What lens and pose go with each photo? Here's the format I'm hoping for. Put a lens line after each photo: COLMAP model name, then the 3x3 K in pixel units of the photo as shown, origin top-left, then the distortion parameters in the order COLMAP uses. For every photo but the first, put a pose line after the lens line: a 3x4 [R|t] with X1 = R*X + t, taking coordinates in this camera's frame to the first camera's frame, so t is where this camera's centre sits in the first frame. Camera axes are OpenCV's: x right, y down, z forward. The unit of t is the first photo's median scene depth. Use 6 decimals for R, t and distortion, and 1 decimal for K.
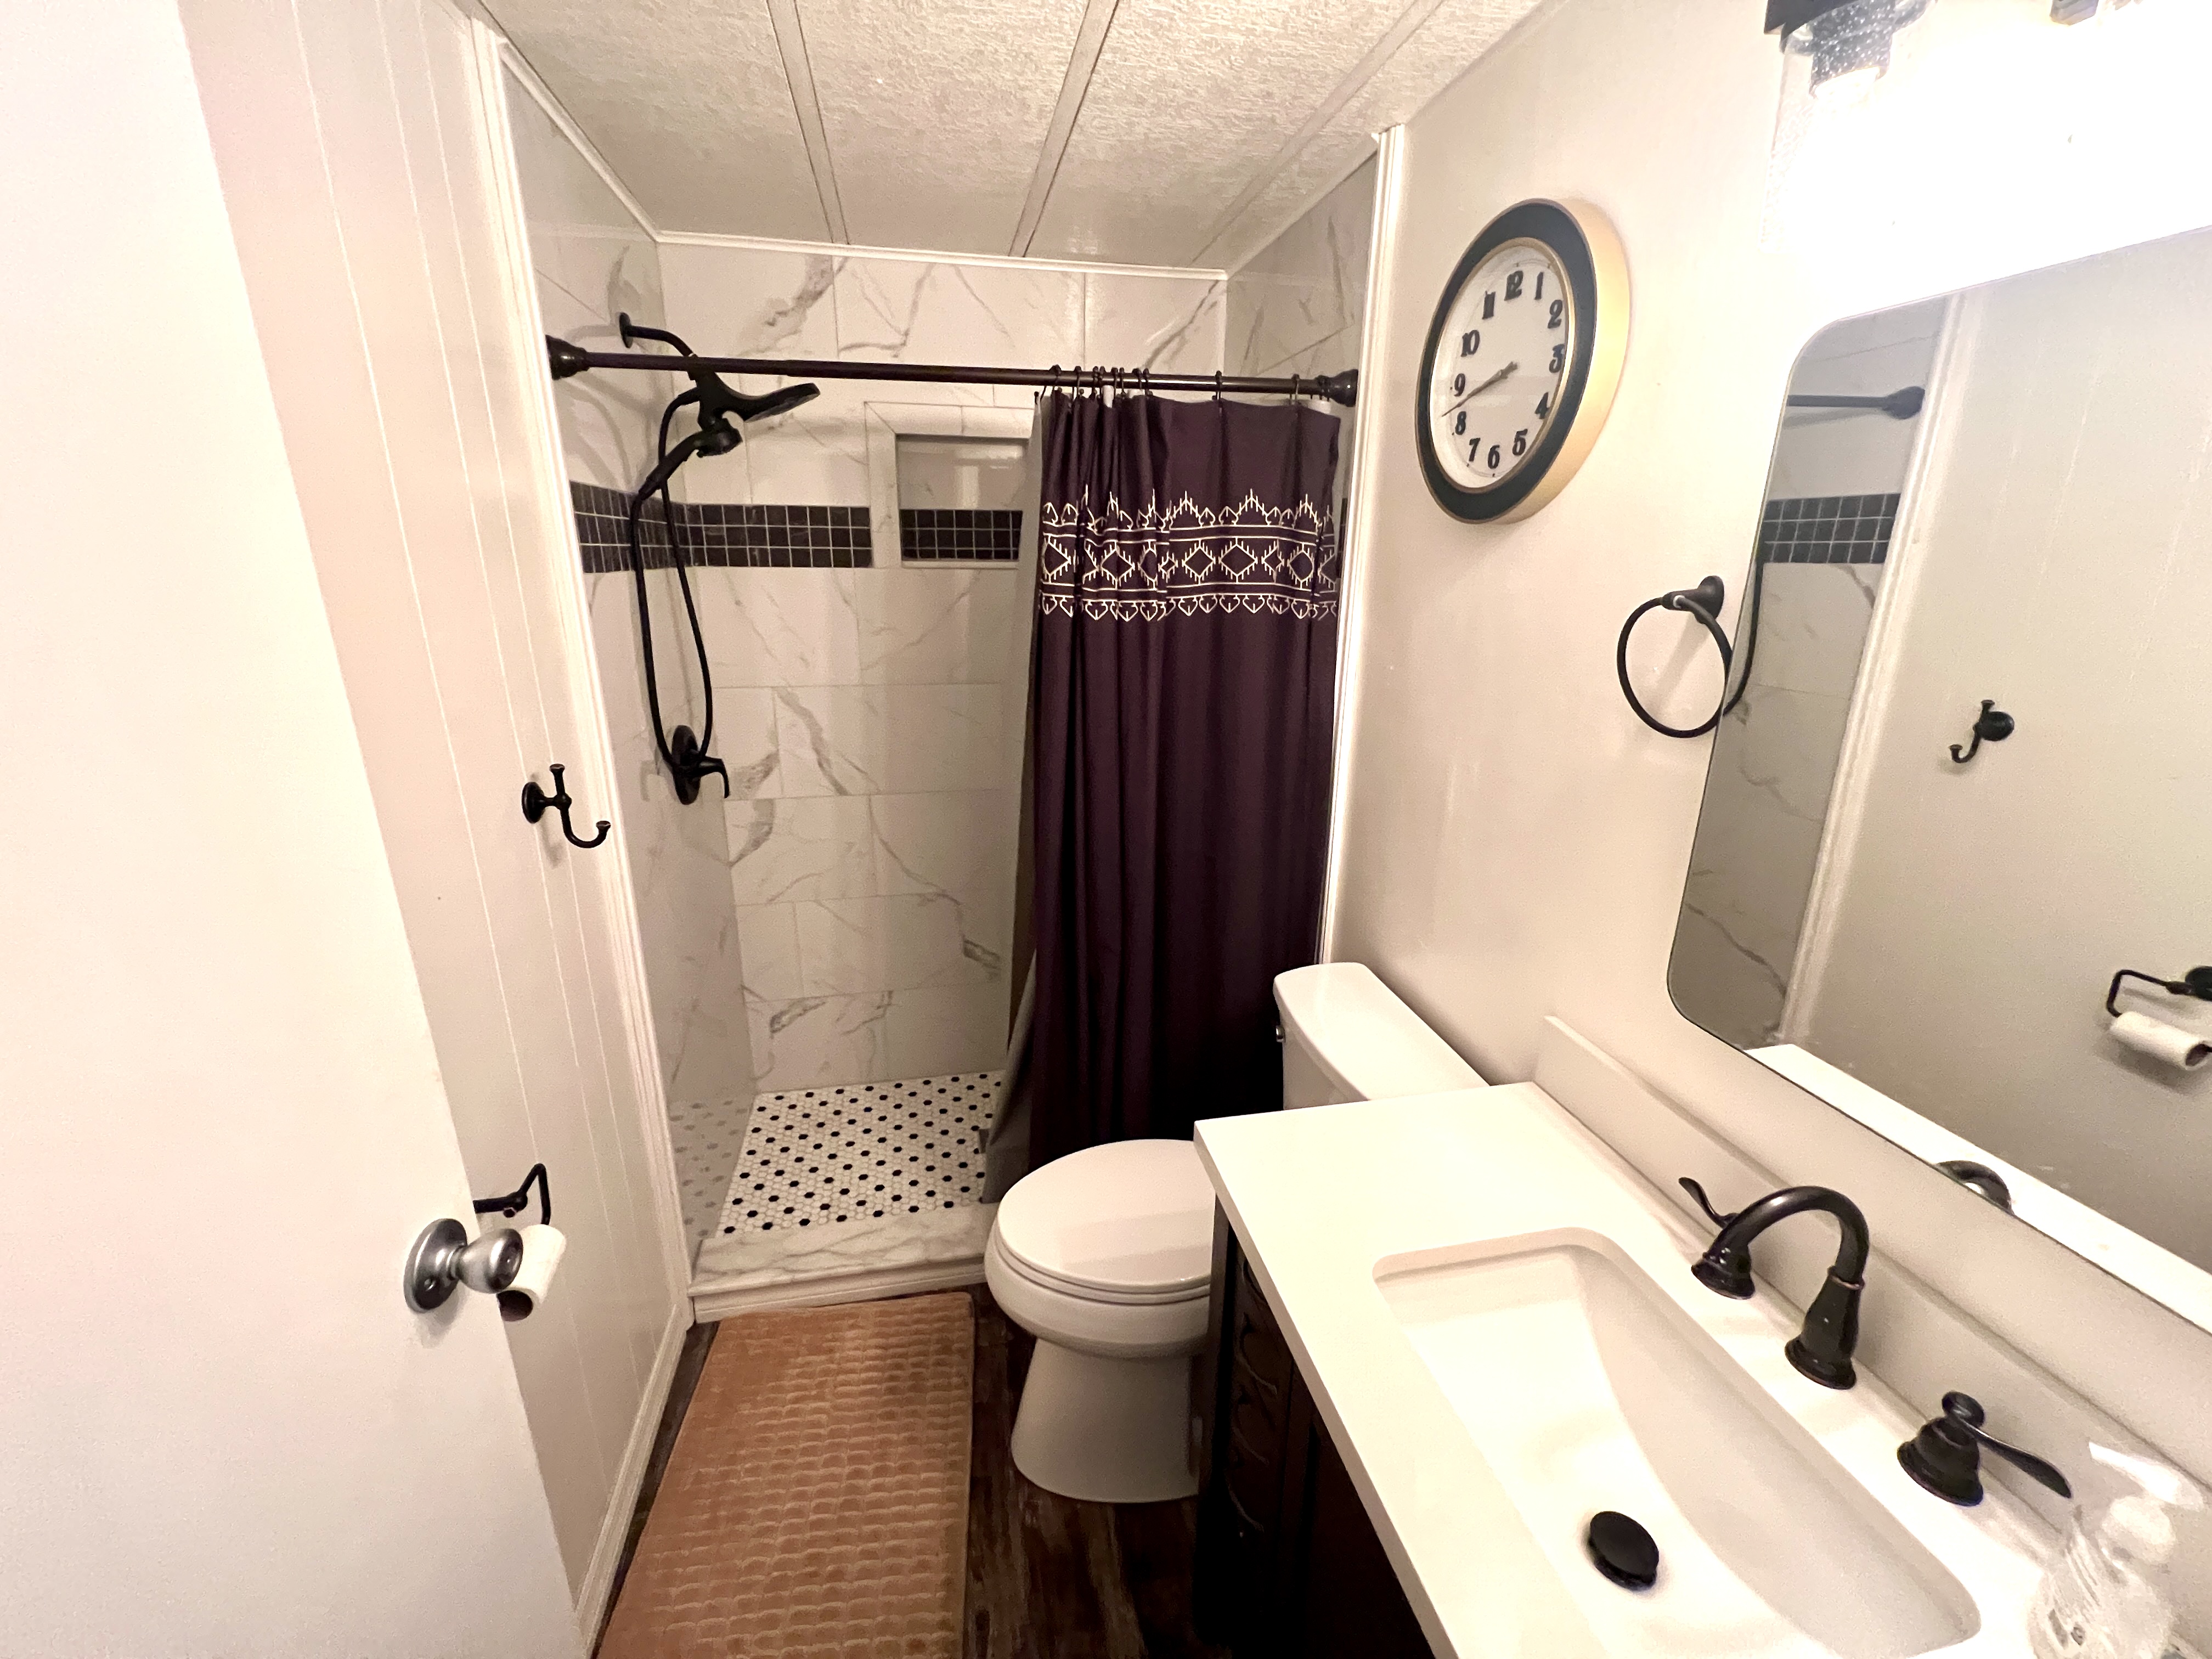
lens RADIAL K [[914.1, 0, 1103.9], [0, 914.1, 826.7], [0, 0, 1]] dist [0.002410, -0.000295]
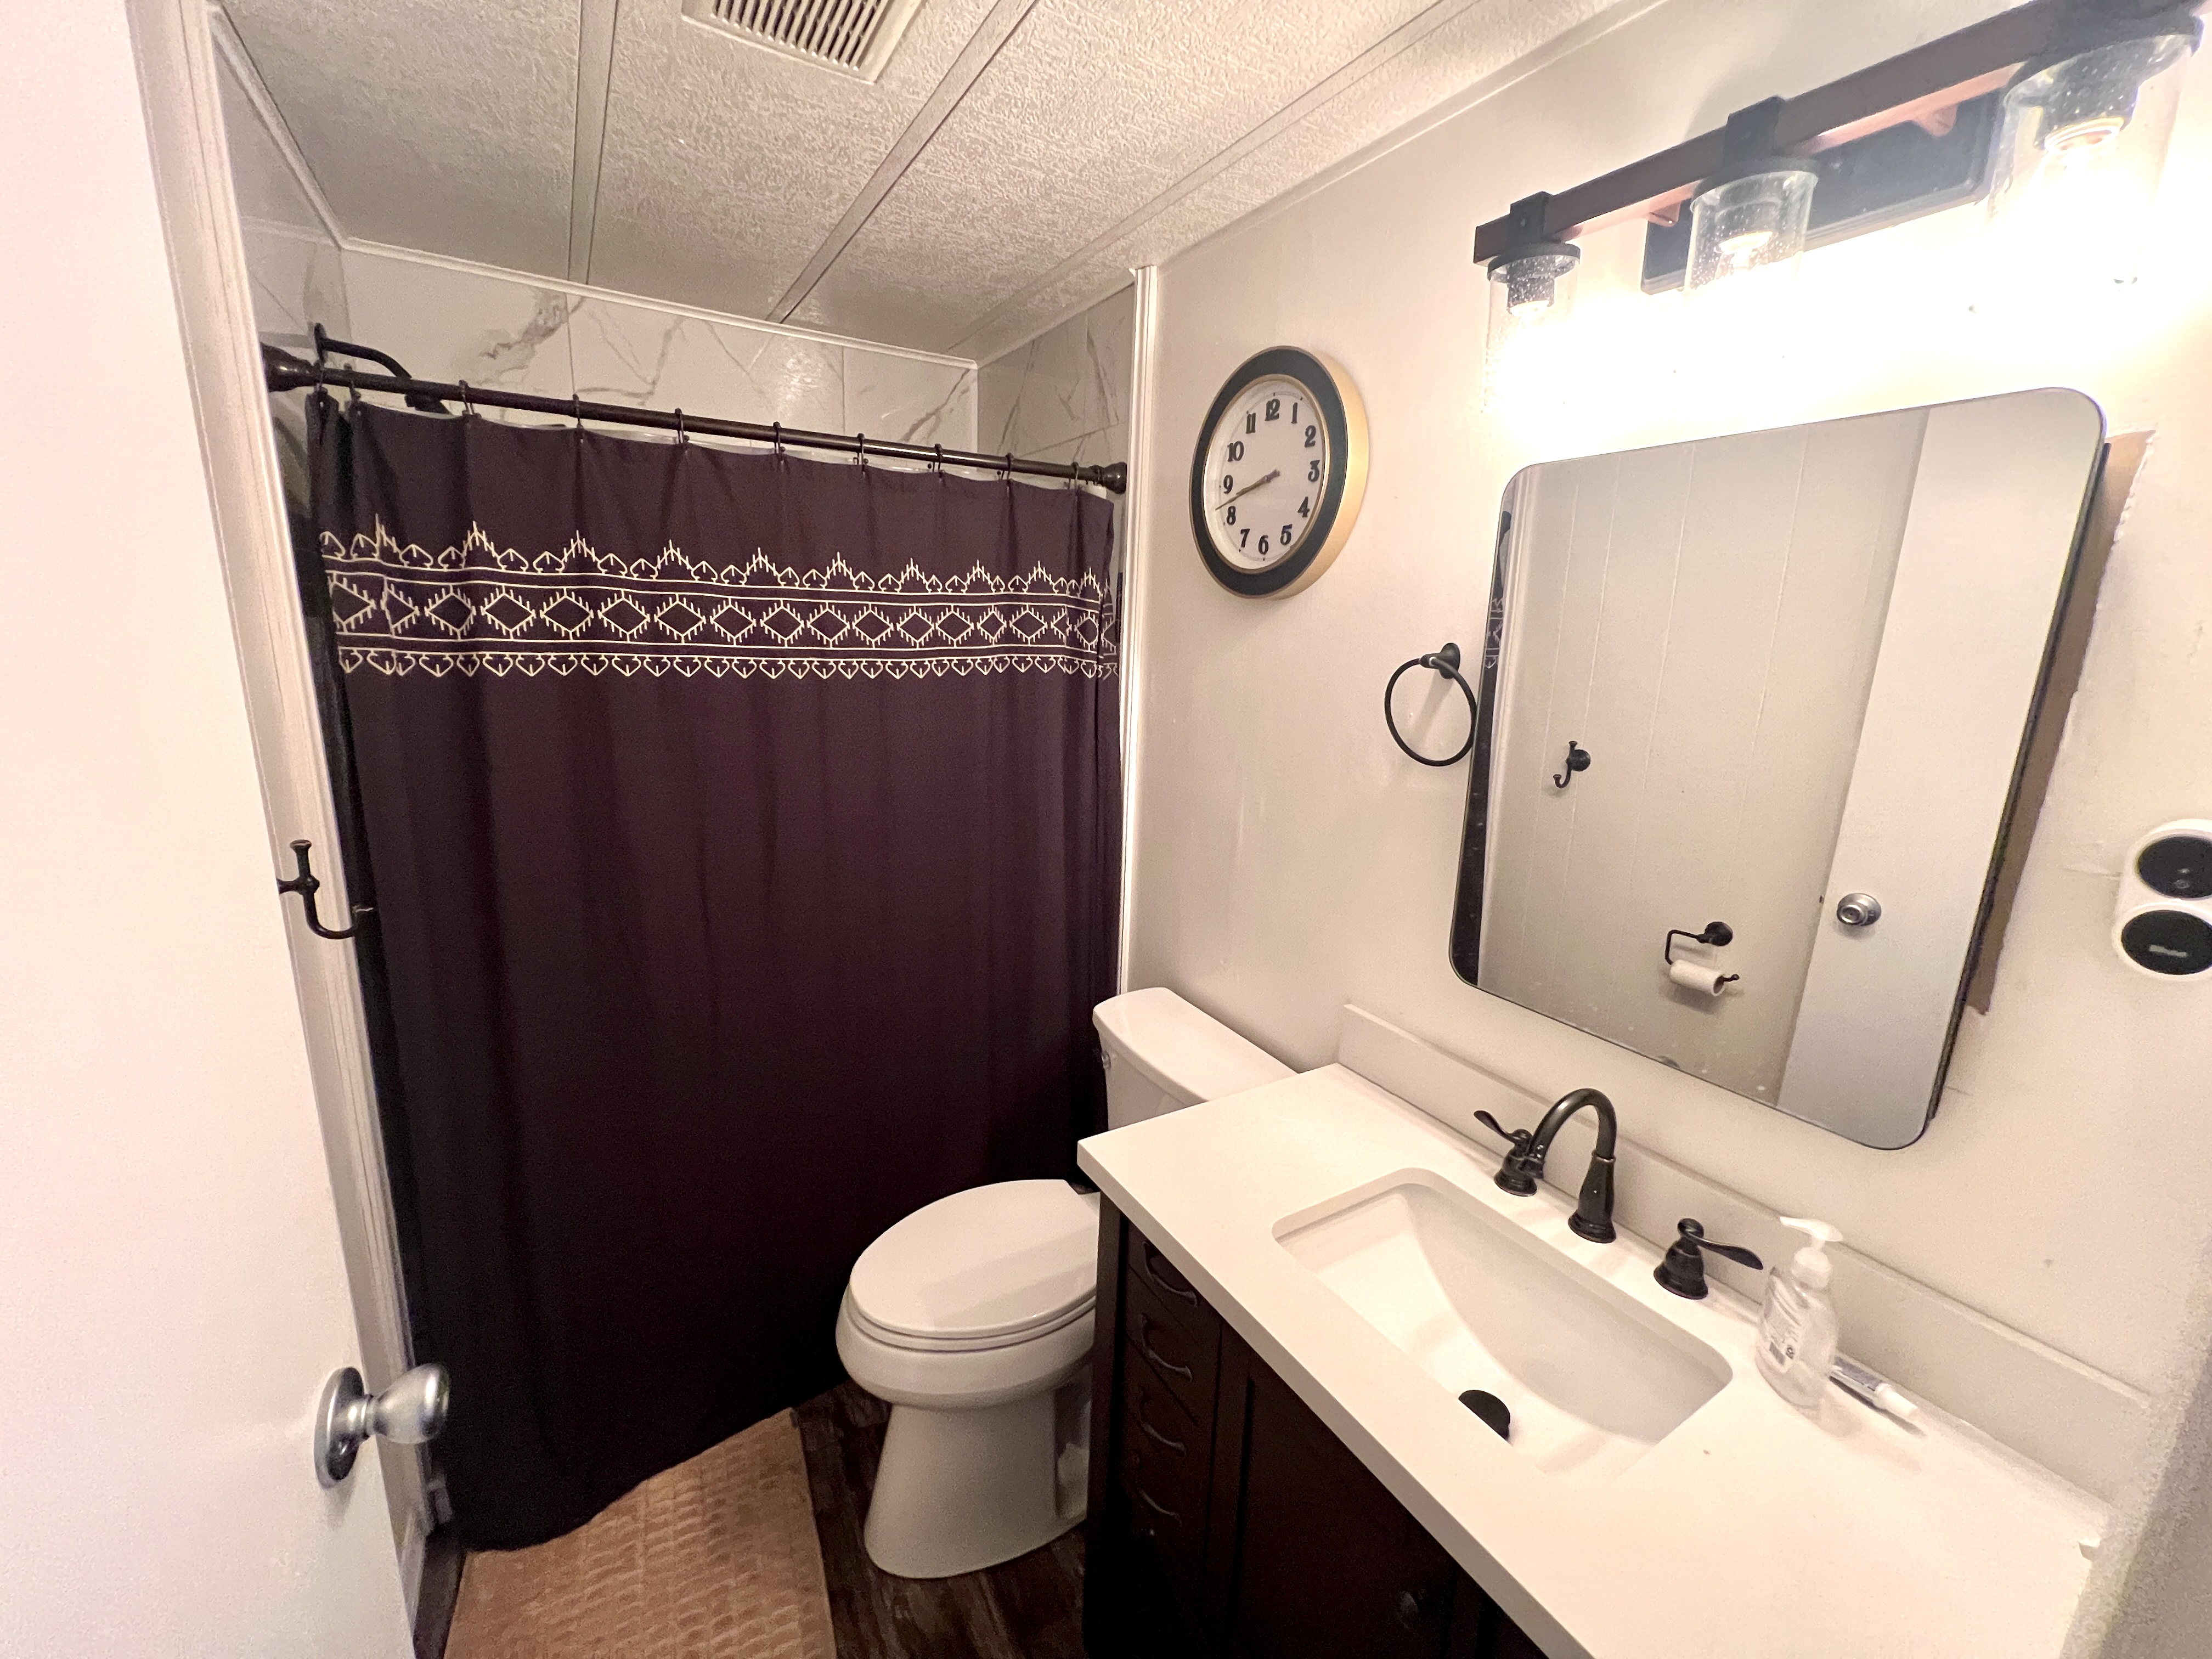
lens RADIAL K [[914.1, 0, 1117.2], [0, 914.1, 823.2], [0, 0, 1]] dist [0.002410, -0.000295]
pose [[0.936644, -0.048353, 0.346928, -0.168120], [0.074567, 0.995249, -0.062606, 0.020617], [-0.342253, 0.084509, 0.935800, -0.029801]]
